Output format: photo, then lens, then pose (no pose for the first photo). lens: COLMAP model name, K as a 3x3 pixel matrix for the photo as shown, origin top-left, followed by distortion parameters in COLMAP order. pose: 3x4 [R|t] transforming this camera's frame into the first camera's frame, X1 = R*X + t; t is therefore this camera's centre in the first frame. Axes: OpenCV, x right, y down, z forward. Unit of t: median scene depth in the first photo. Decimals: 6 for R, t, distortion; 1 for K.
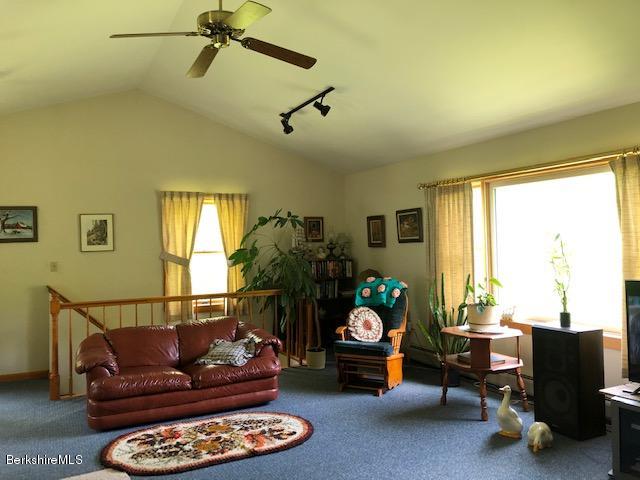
lens RADIAL K [[561.9, 0, 320.0], [0, 561.9, 240.0], [0, 0, 1]] dist [-0.007986, 0.106580]
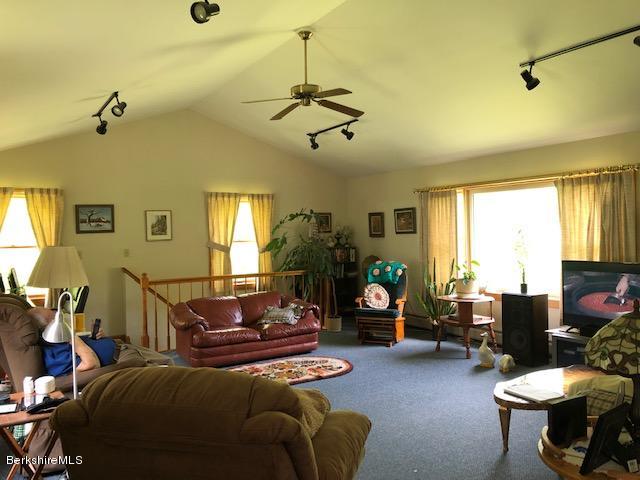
lens RADIAL K [[561.9, 0, 320.0], [0, 561.9, 240.0], [0, 0, 1]] dist [-0.007986, 0.106580]
pose [[0.997172, 0.002033, 0.075131, -0.152716], [-0.003641, 0.999767, 0.021275, -0.009813], [-0.075070, -0.021488, 0.996947, -0.311985]]
